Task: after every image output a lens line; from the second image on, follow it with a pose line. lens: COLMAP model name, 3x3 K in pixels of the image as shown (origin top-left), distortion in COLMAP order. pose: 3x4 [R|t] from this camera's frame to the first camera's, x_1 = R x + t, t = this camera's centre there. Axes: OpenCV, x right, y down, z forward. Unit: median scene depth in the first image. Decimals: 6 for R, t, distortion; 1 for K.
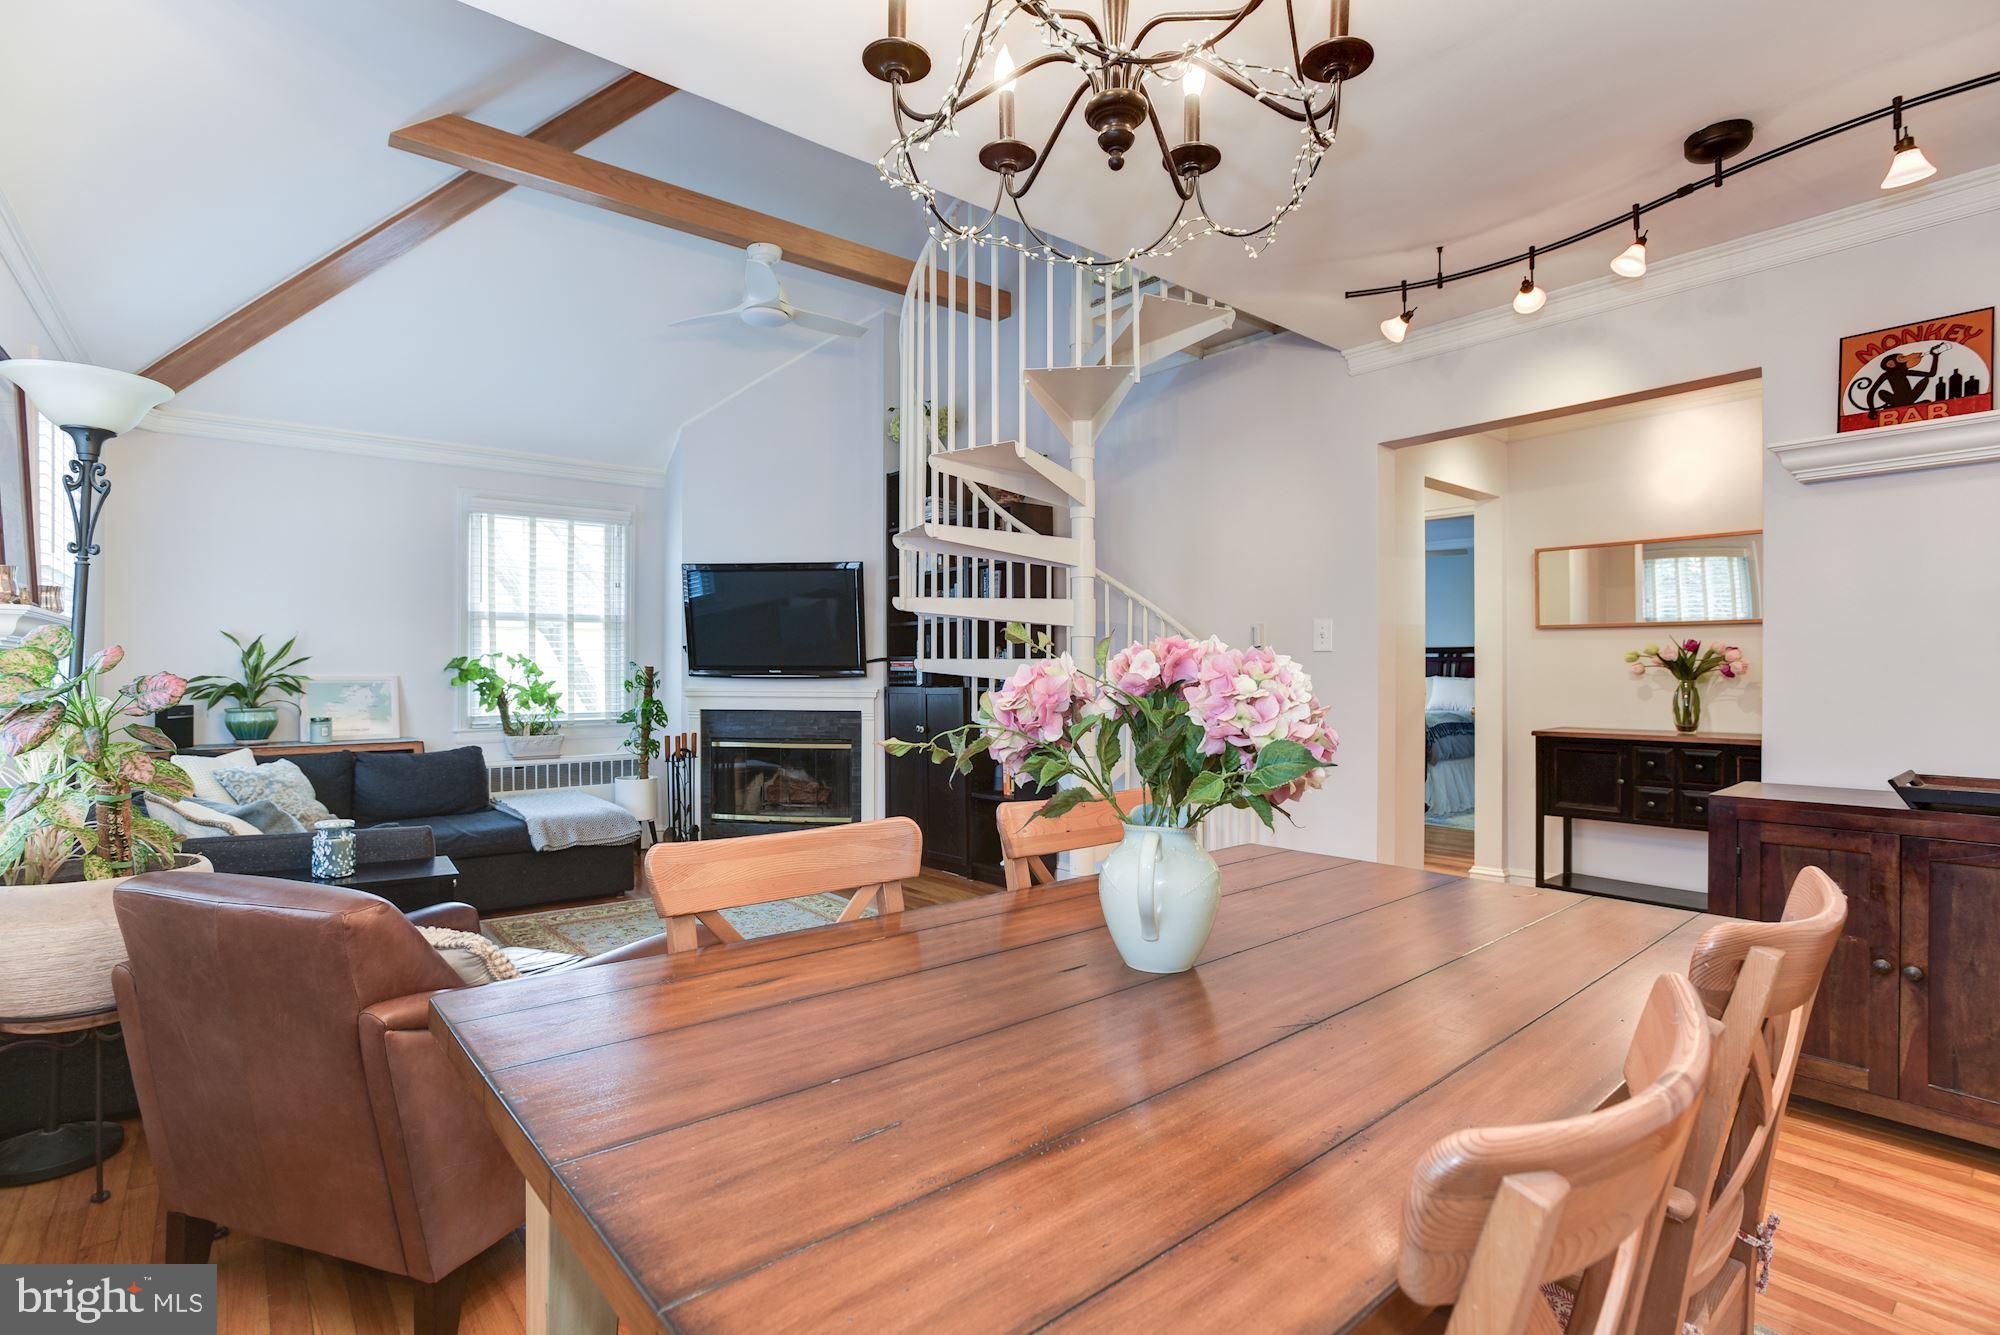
lens RADIAL K [[960.7, 0, 1000.0], [0, 960.7, 667.5], [0, 0, 1]] dist [-0.052184, 0.028249]
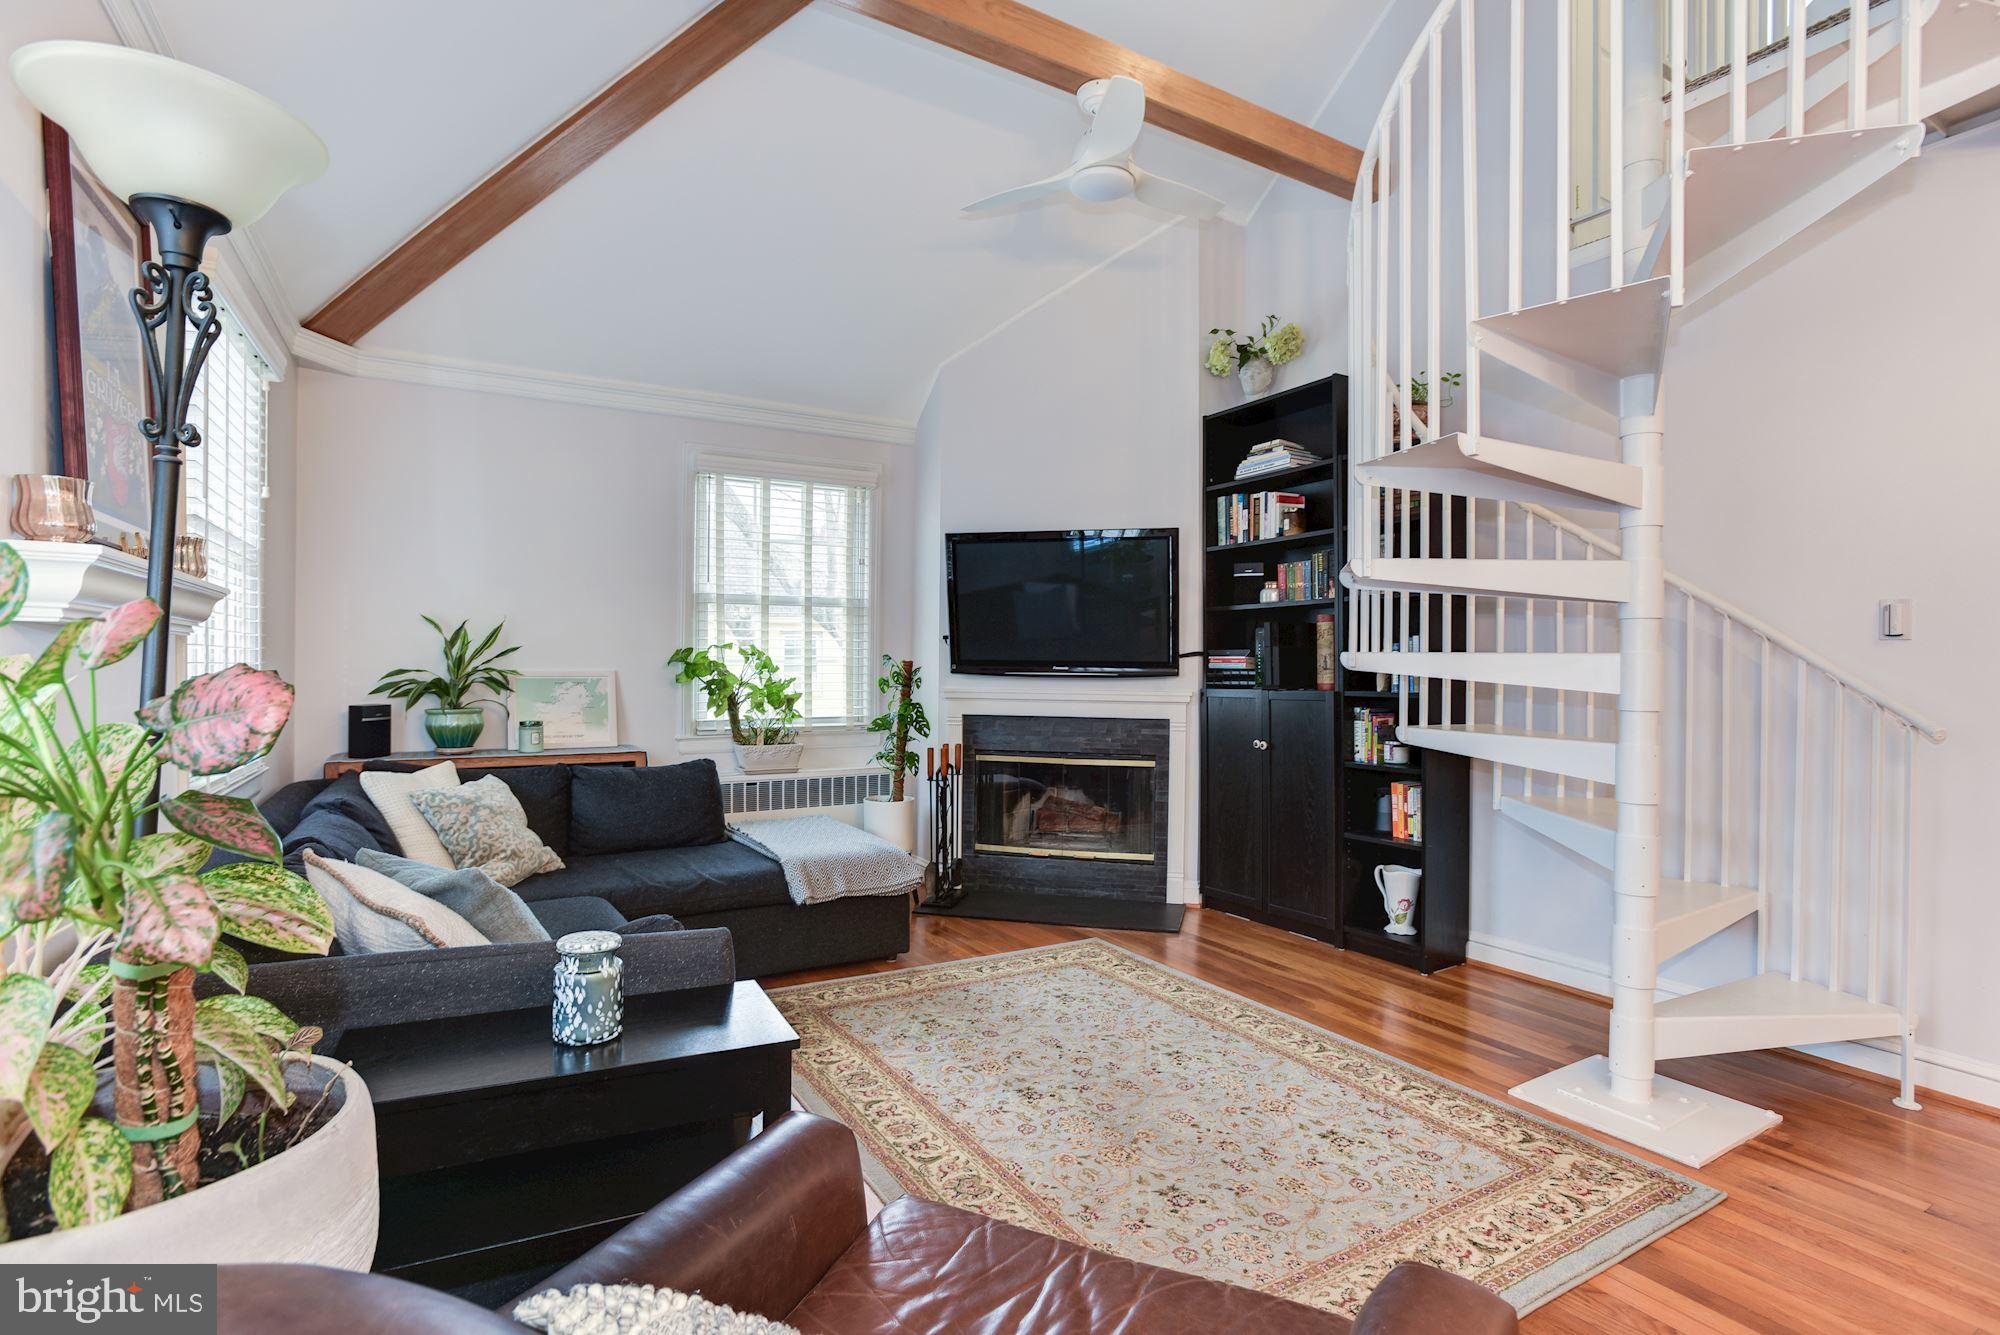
lens RADIAL K [[960.7, 0, 1000.0], [0, 960.7, 667.5], [0, 0, 1]] dist [-0.052184, 0.028249]
pose [[0.988614, 0.006383, -0.150336, -0.171778], [-0.005866, 0.999975, 0.003882, 0.000802], [0.150357, -0.002956, 0.988627, 0.216881]]
